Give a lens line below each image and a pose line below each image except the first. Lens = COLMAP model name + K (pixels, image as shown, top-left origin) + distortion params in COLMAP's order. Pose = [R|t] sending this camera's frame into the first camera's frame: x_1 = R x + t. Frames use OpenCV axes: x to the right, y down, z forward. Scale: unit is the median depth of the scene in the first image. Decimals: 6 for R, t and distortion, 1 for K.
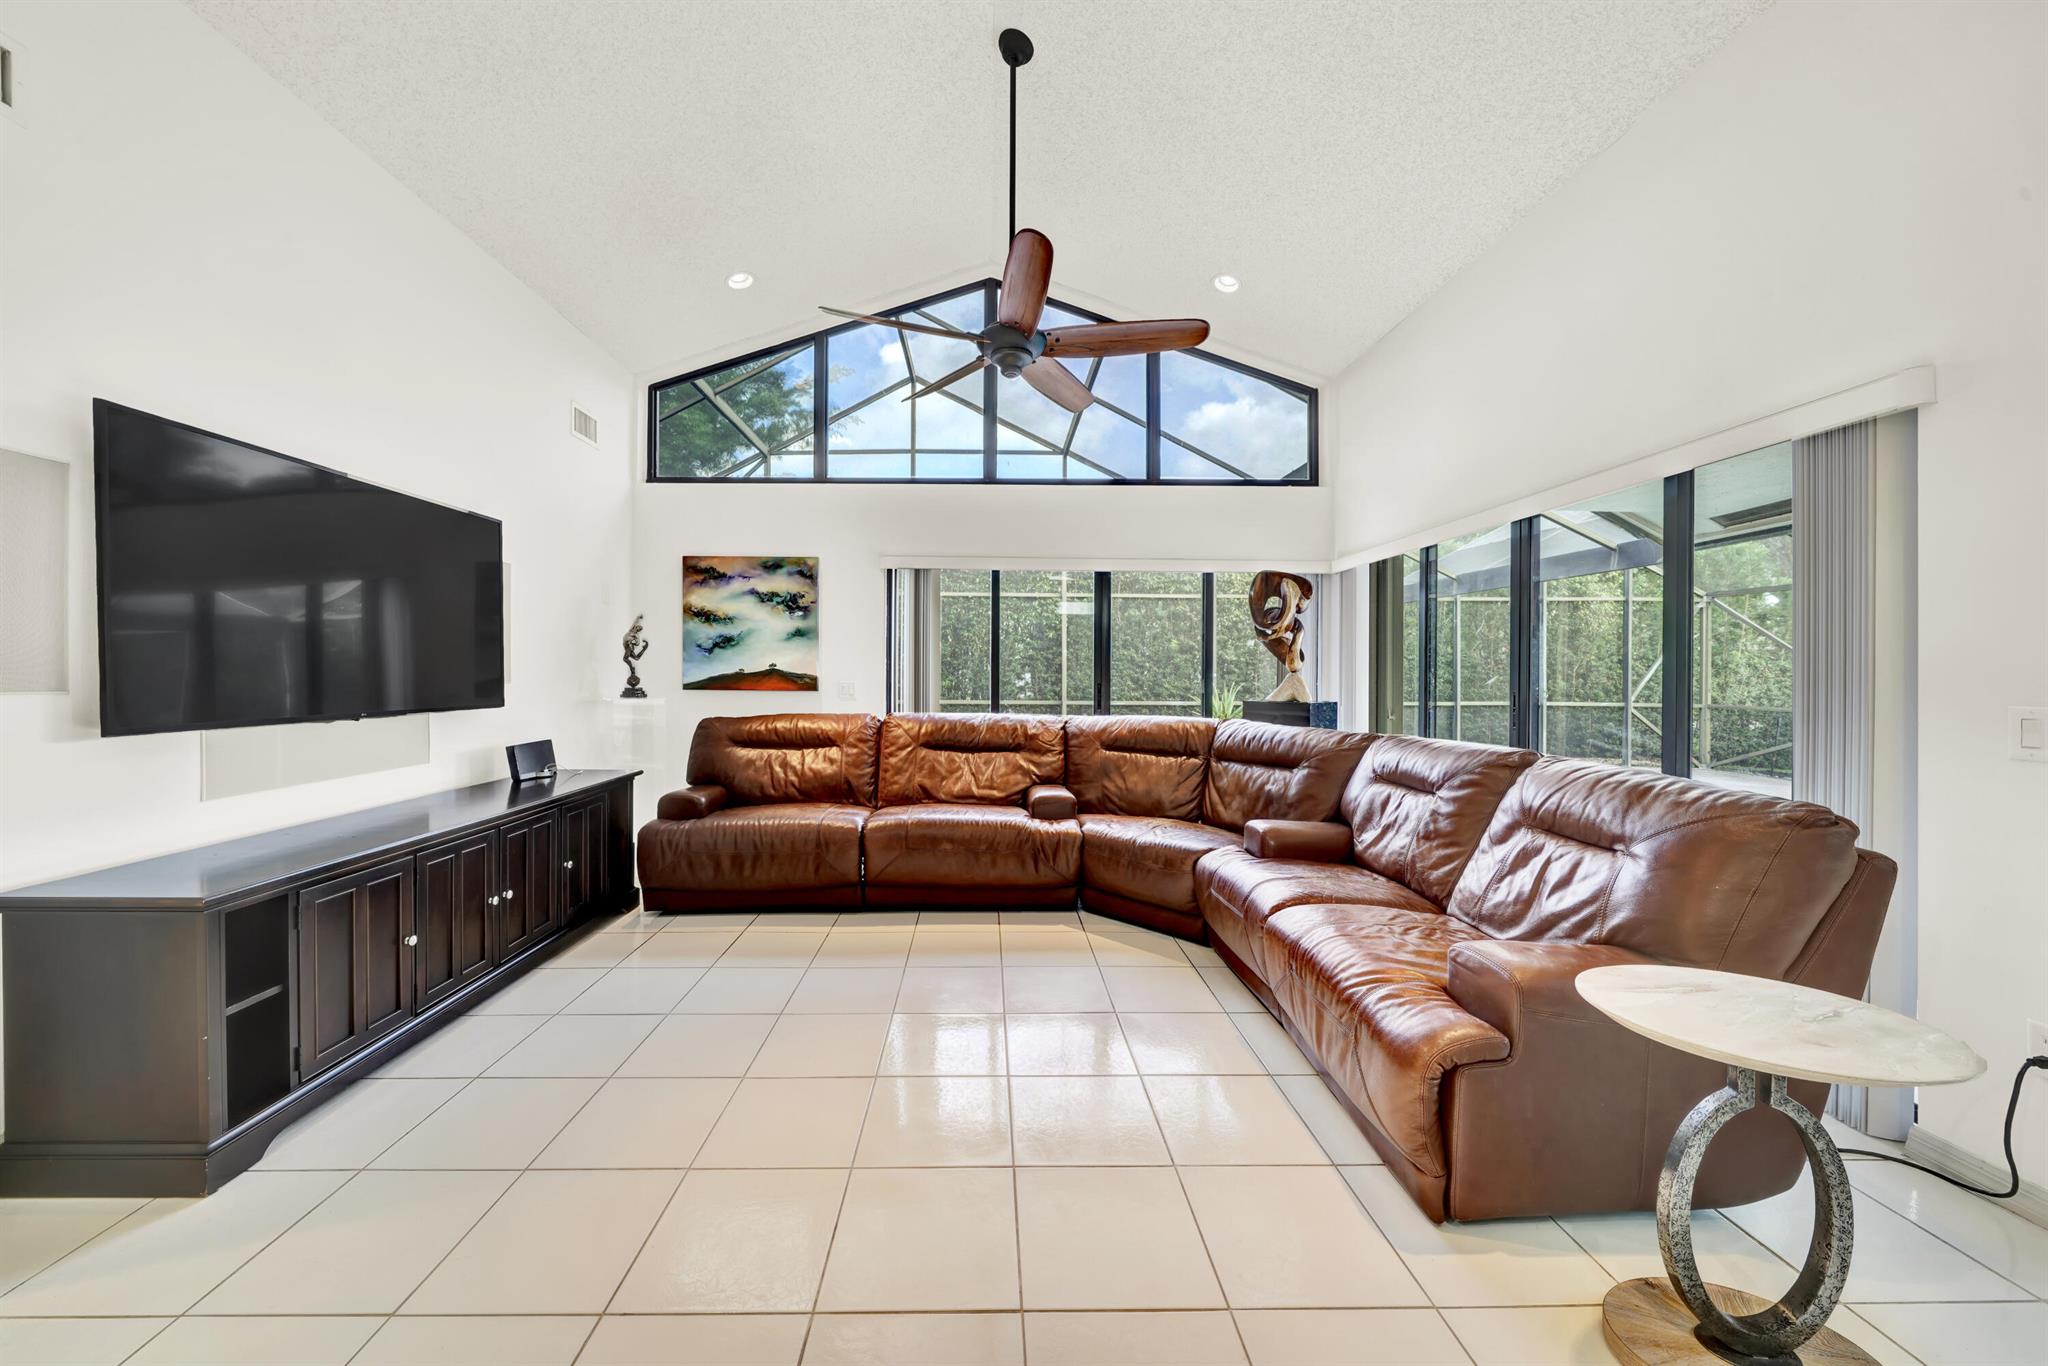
lens RADIAL K [[707.1, 0, 1006.1], [0, 707.1, 671.9], [0, 0, 1]] dist [-0.005808, -0.000099]
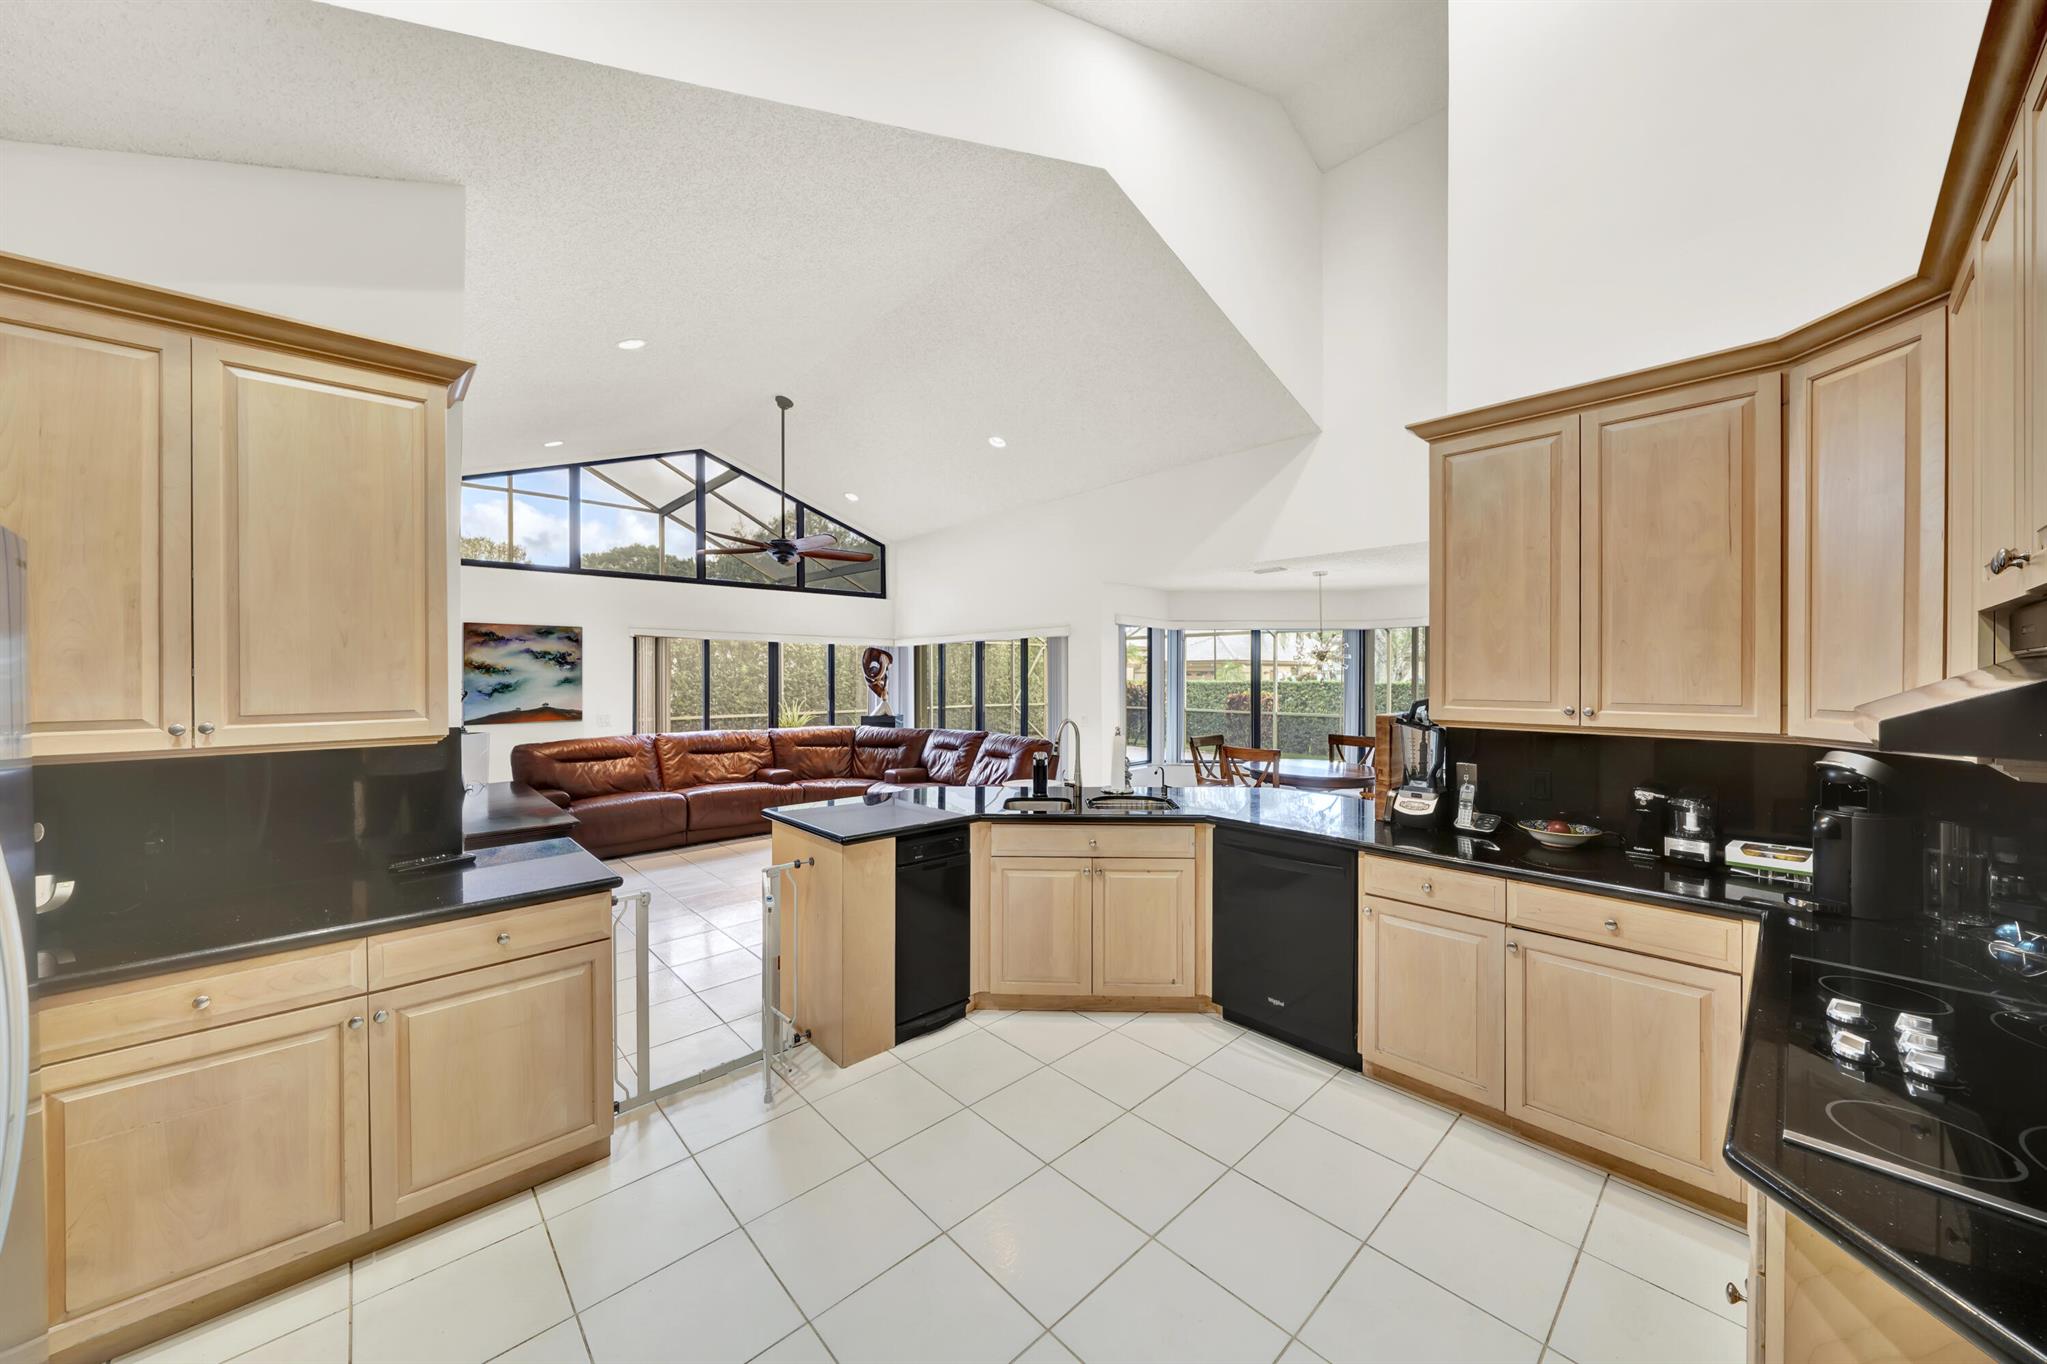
lens RADIAL K [[706.8, 0, 1005.6], [0, 706.8, 670.9], [0, 0, 1]] dist [-0.005808, -0.000099]
pose [[0.757601, -0.001885, 0.652715, -0.626127], [0.005918, 0.999975, -0.003981, -0.072966], [-0.652691, 0.006879, 0.757593, -0.720818]]
